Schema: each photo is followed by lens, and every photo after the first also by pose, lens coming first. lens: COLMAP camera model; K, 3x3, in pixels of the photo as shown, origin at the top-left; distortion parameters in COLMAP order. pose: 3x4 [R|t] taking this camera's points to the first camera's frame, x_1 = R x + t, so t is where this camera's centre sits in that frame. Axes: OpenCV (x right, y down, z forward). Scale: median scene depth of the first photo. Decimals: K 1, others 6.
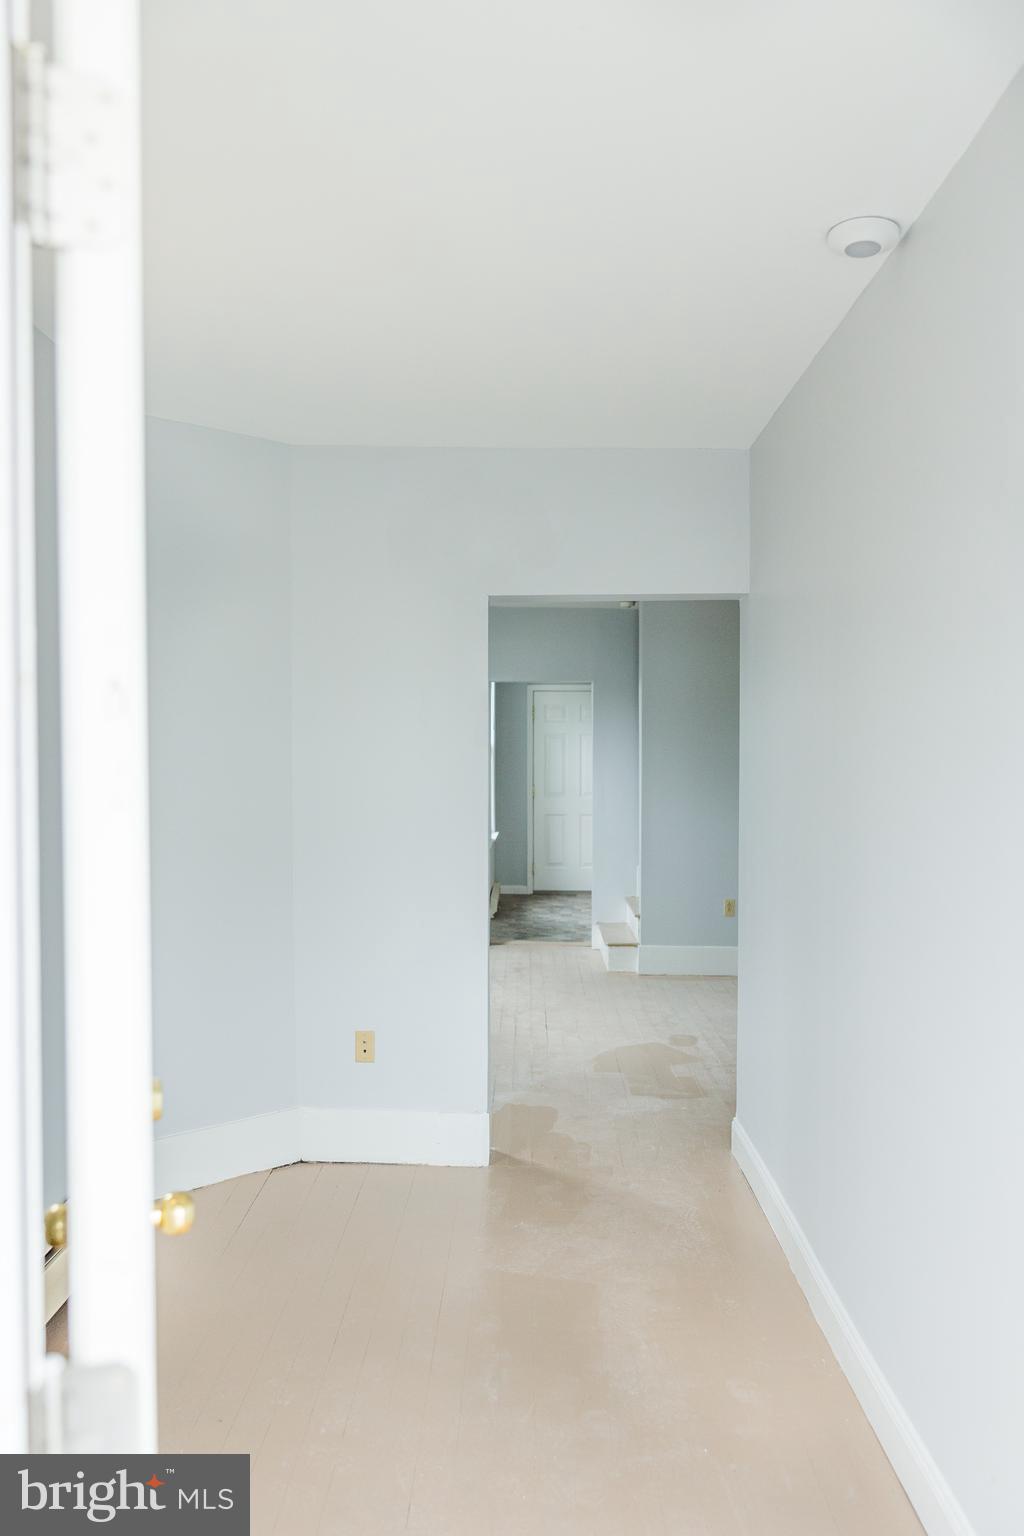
lens RADIAL K [[1213.5, 0, 515.4], [0, 1213.5, 769.8], [0, 0, 1]] dist [0.015241, -0.001241]
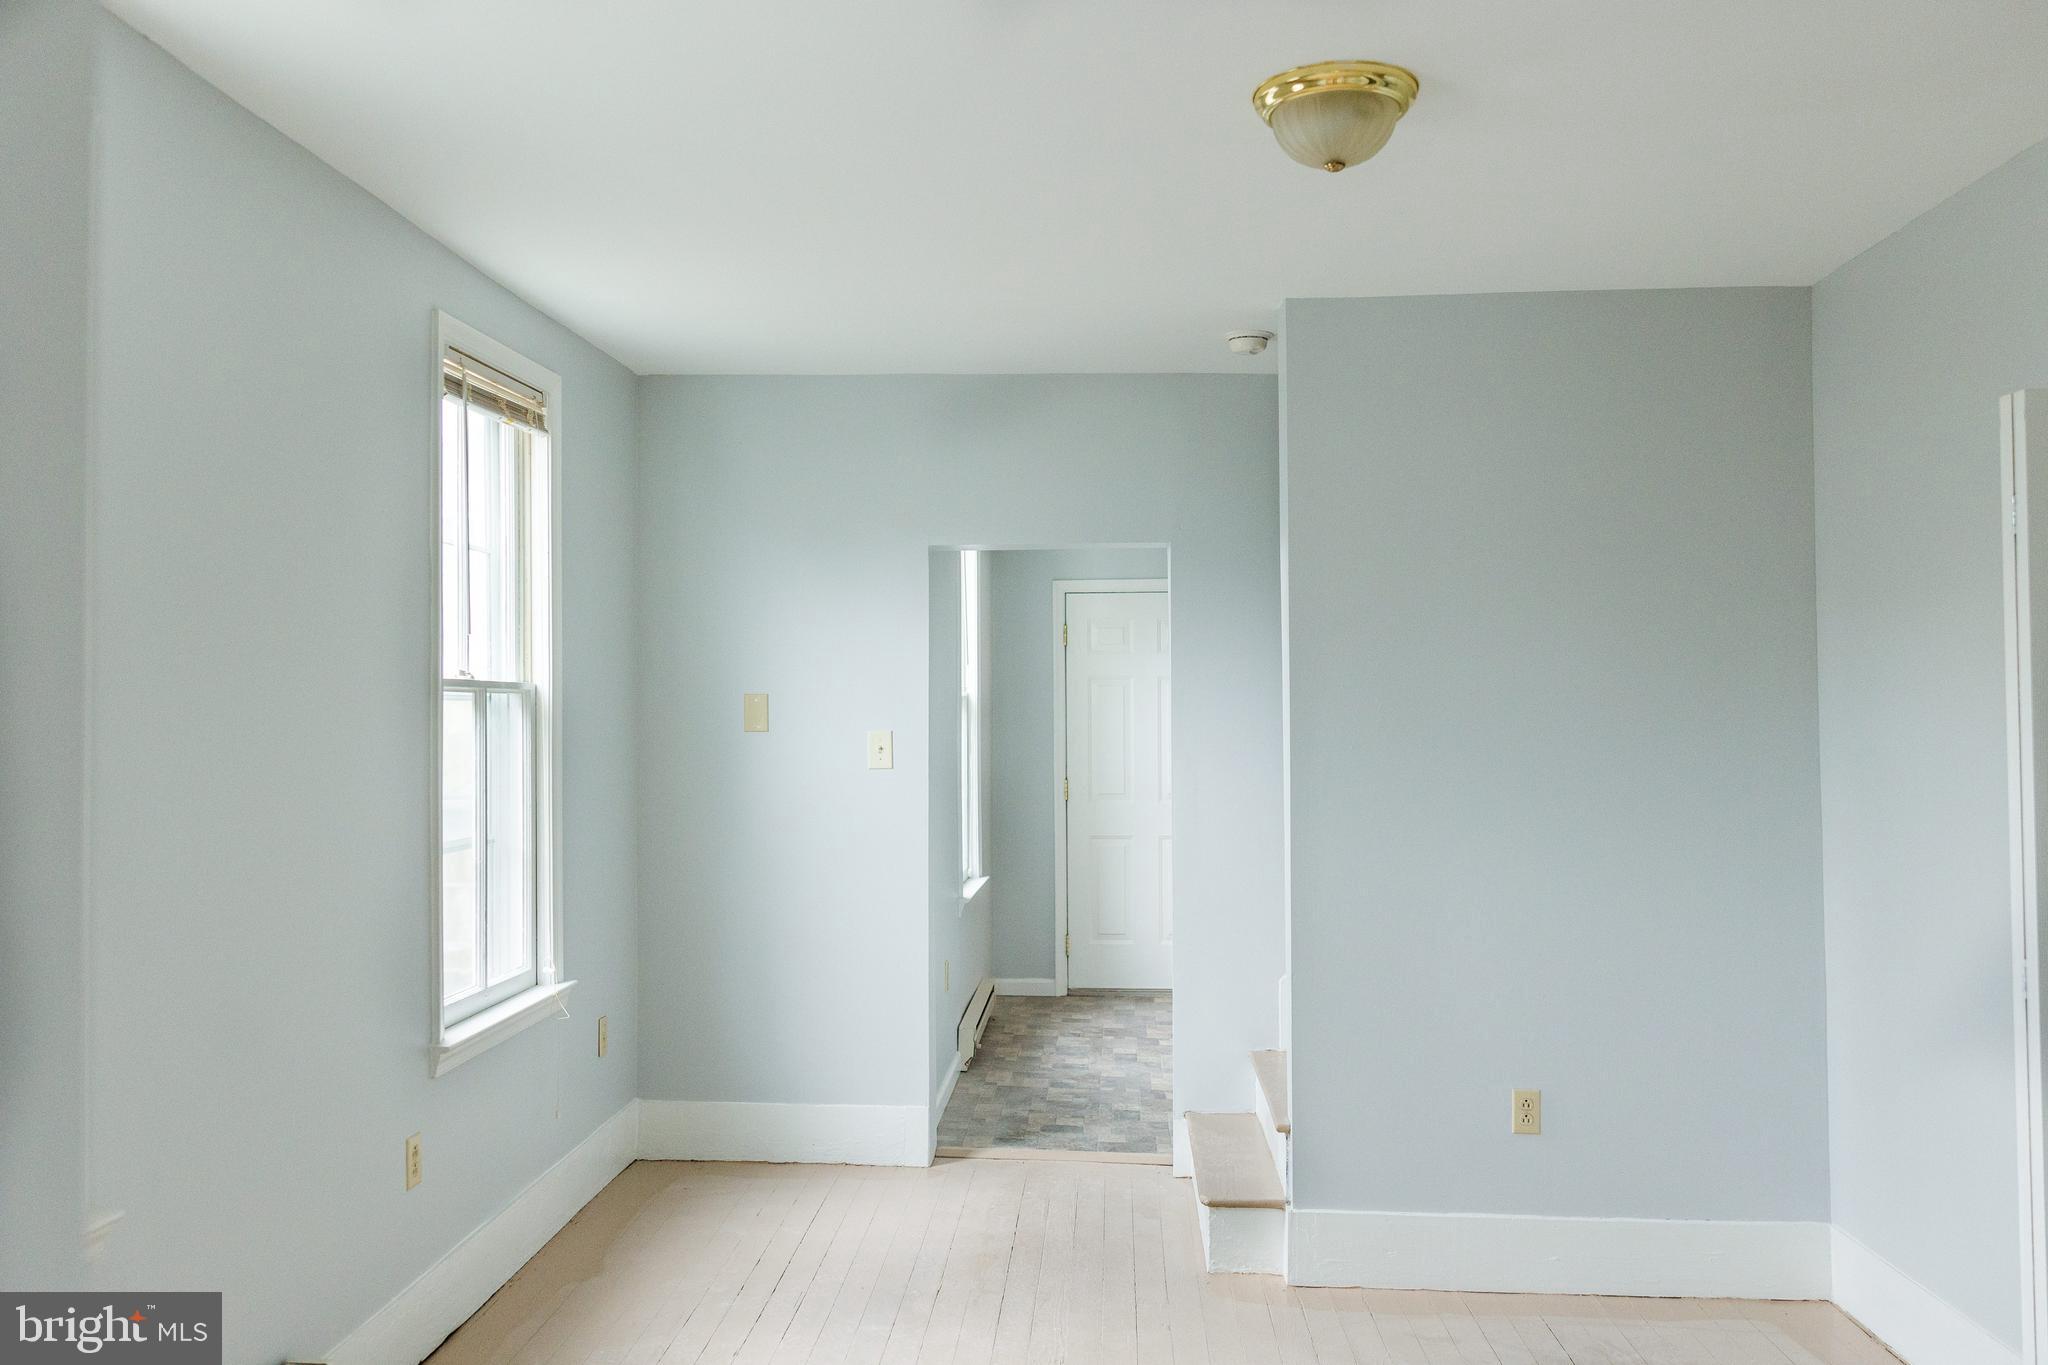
lens RADIAL K [[1618.0, 0, 1024.1], [0, 1618.0, 672.7], [0, 0, 1]] dist [0.015241, -0.001241]
pose [[0.998832, -0.006948, -0.047826, 0.035498], [0.004863, 0.999038, -0.043572, -0.002188], [0.048082, 0.043289, 0.997905, 0.386751]]
